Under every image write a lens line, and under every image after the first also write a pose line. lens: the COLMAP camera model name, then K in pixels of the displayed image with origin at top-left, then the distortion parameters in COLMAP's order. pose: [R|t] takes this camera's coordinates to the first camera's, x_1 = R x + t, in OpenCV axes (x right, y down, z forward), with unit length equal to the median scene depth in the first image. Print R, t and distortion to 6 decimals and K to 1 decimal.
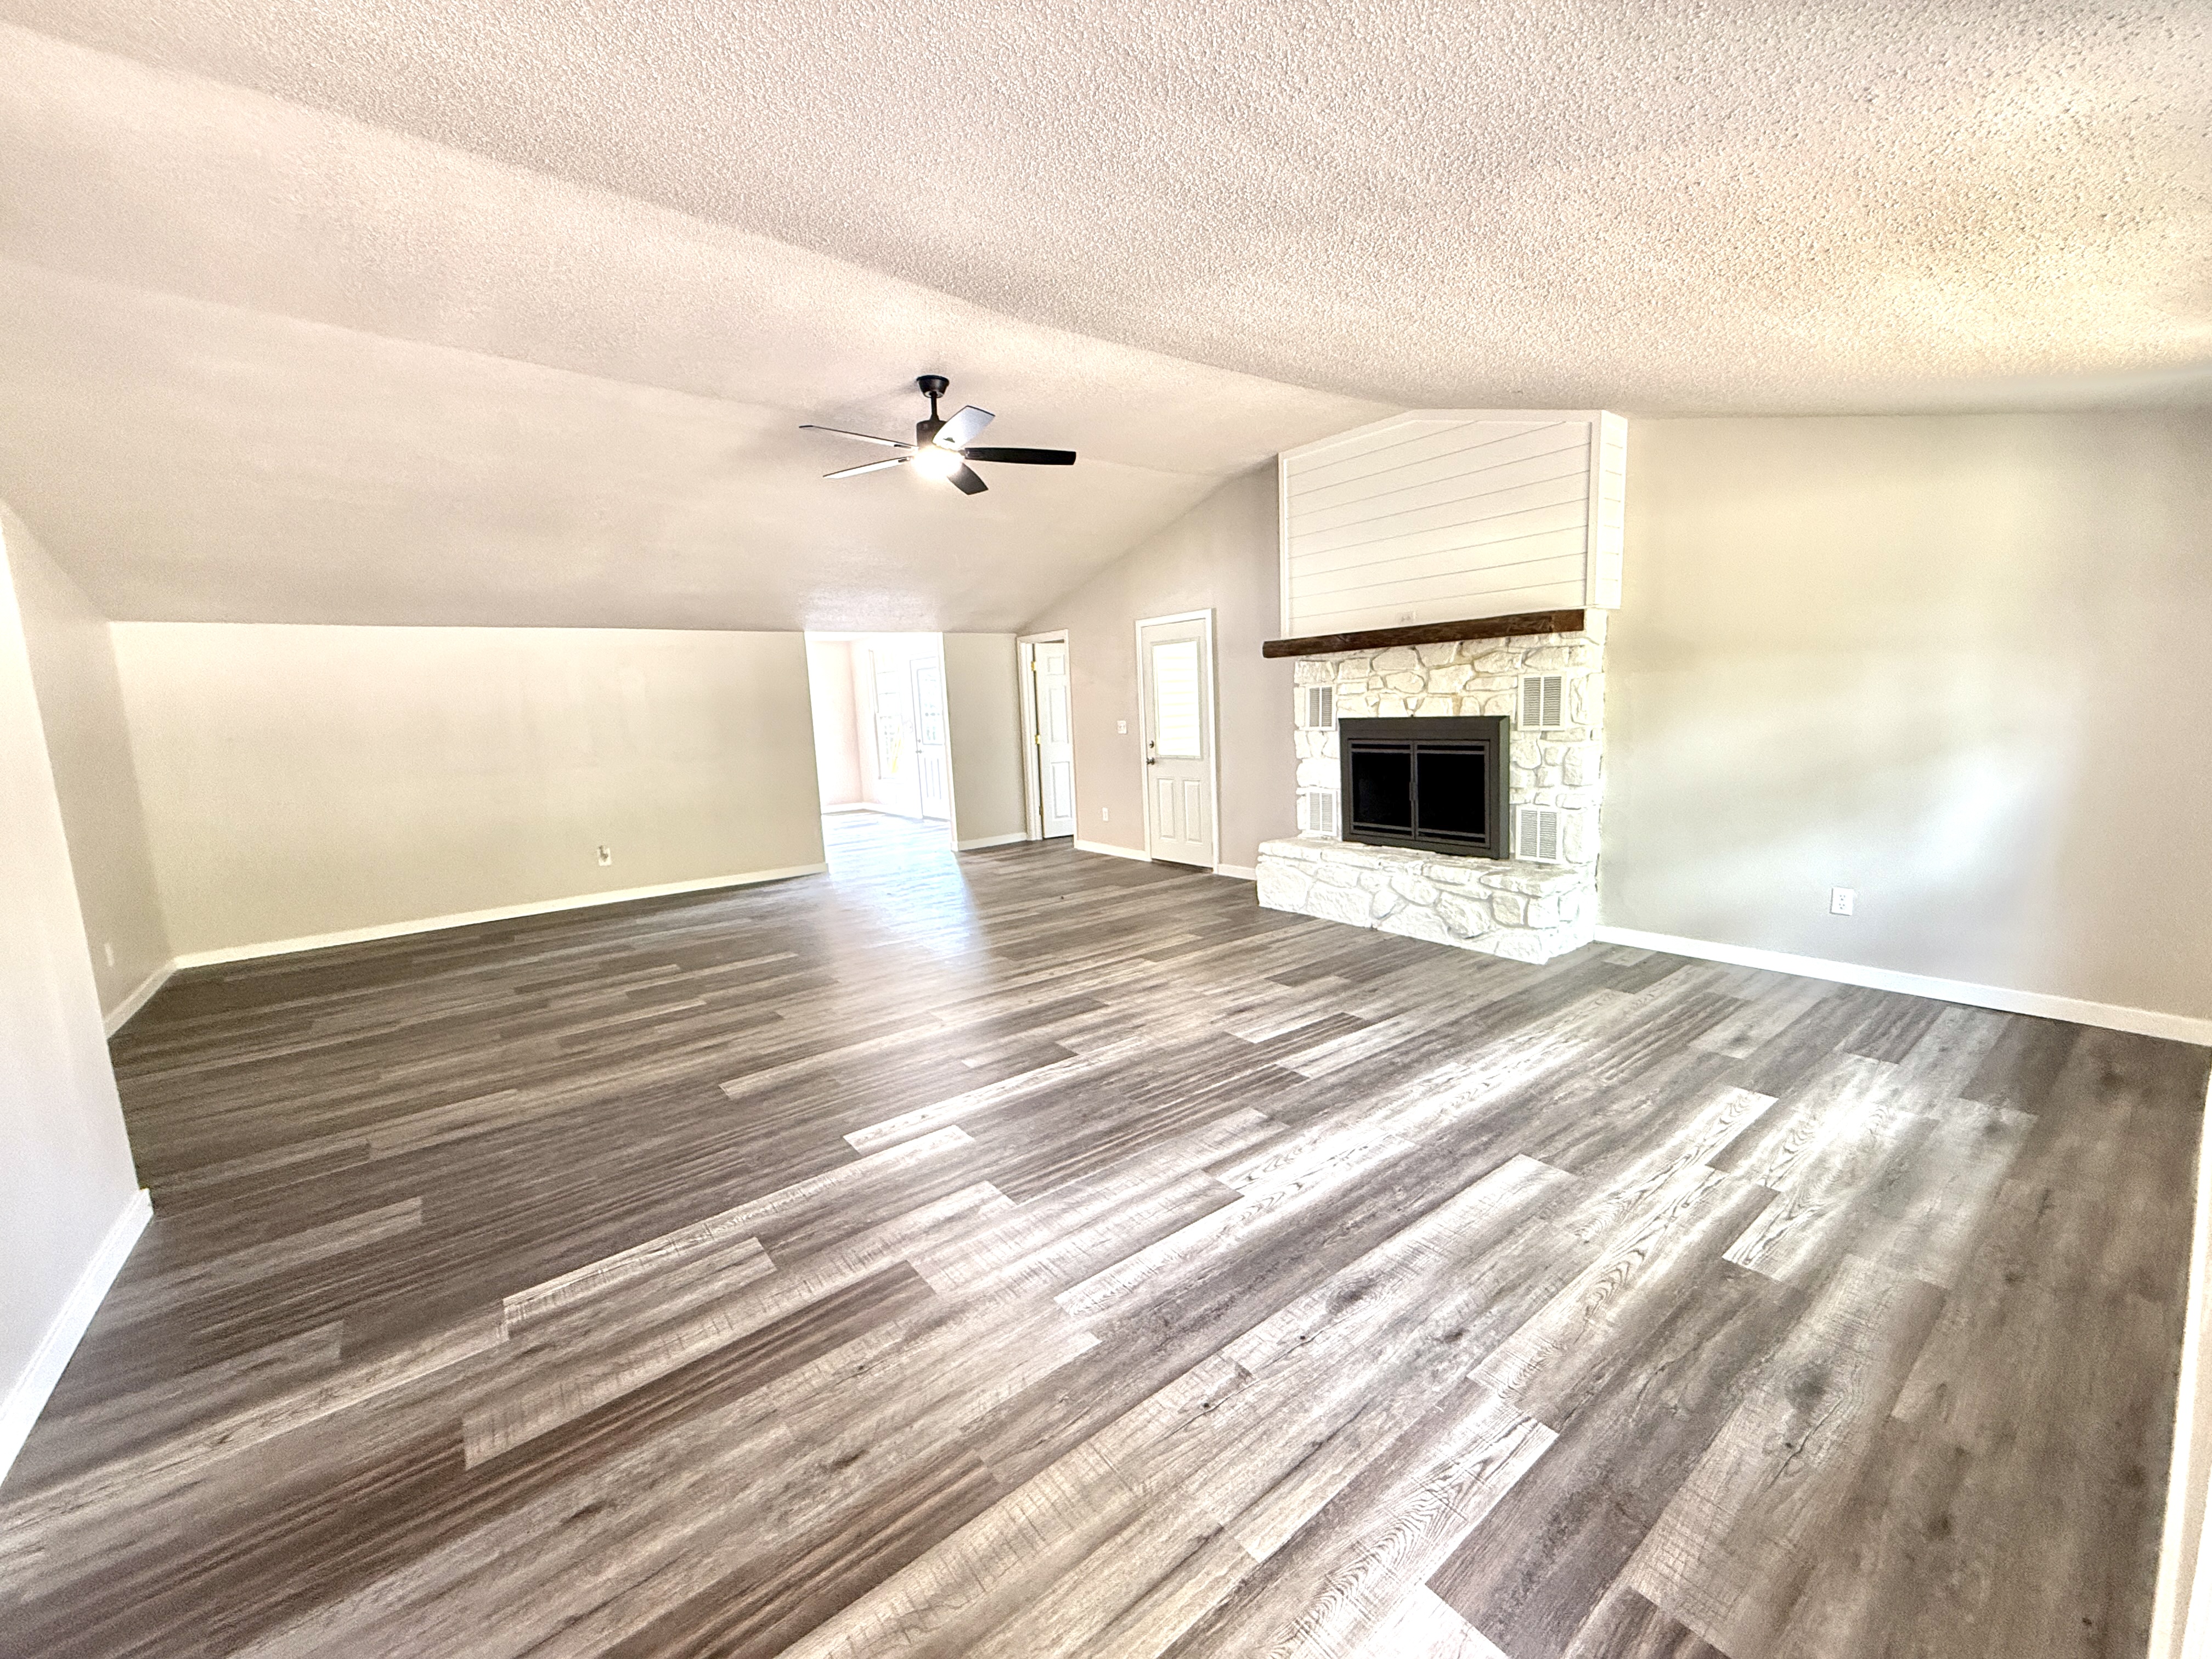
lens RADIAL K [[886.4, 0, 1106.3], [0, 886.4, 827.0], [0, 0, 1]] dist [0.001186, 0.000093]
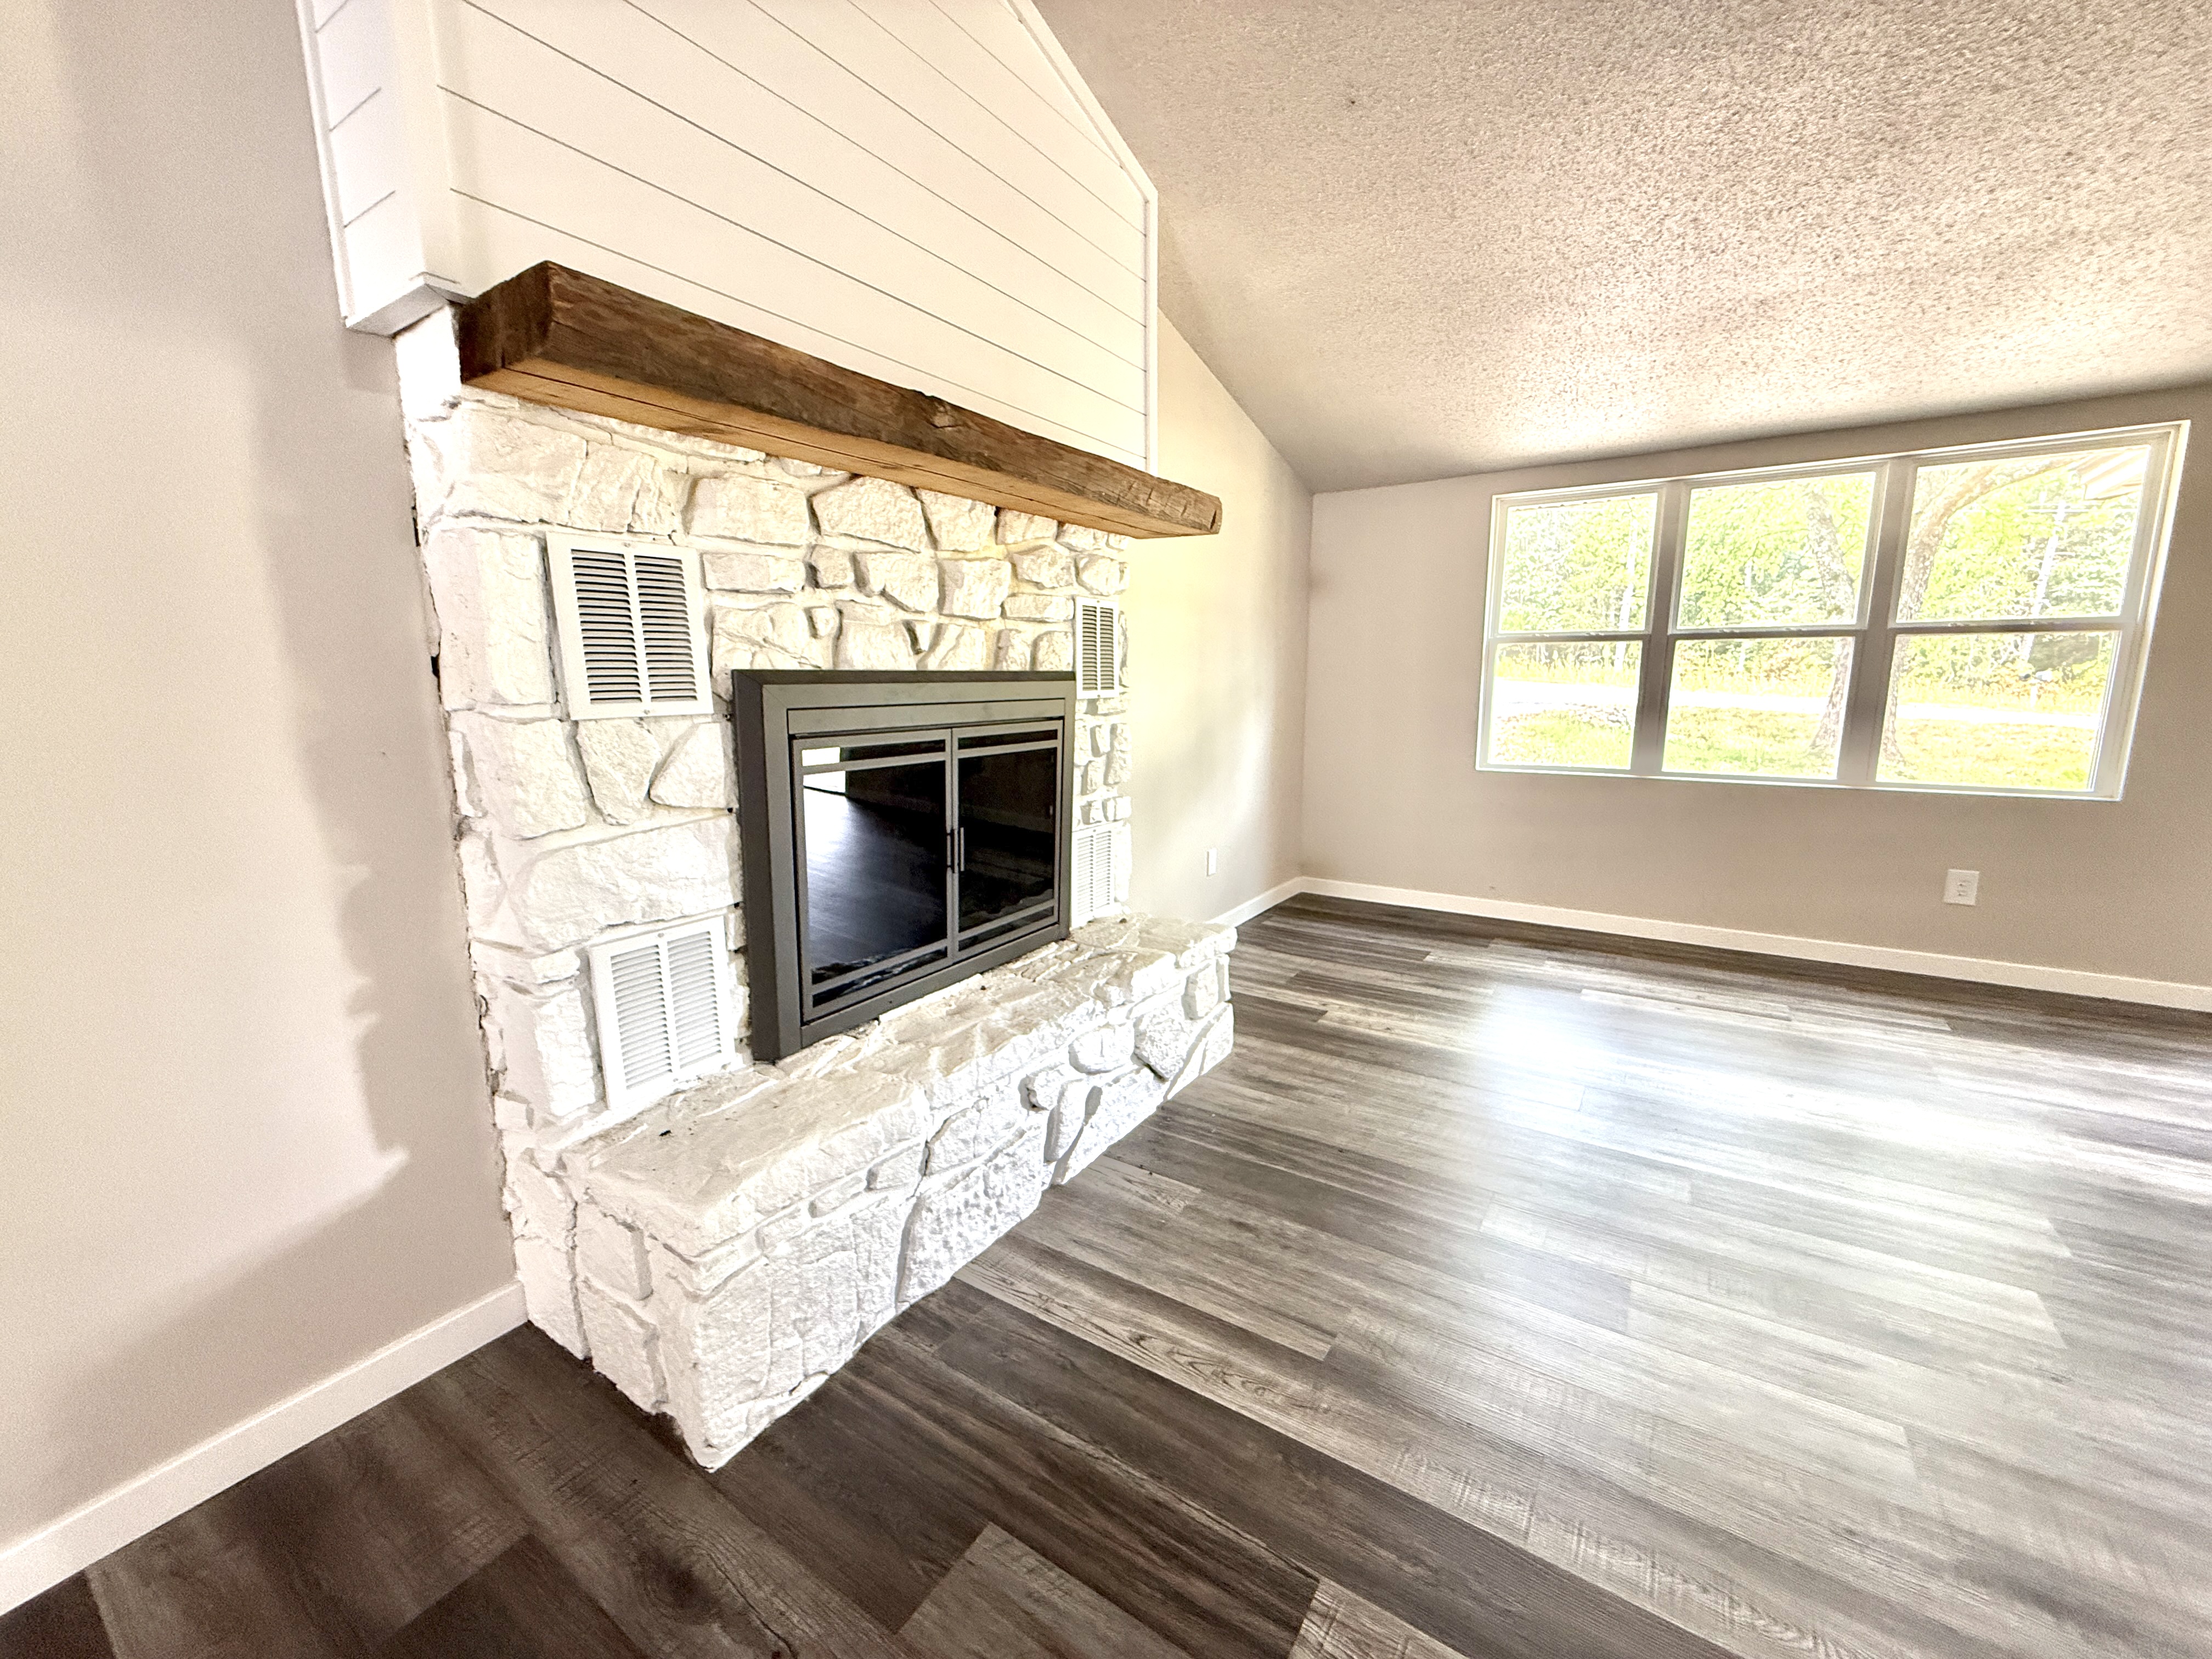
lens RADIAL K [[886.4, 0, 1100.9], [0, 886.4, 831.2], [0, 0, 1]] dist [0.001186, 0.000093]
pose [[-0.319917, -0.123445, 0.939369, -0.066507], [0.150221, 0.972325, 0.178935, -0.116790], [-0.935461, 0.198357, -0.292519, 1.089287]]
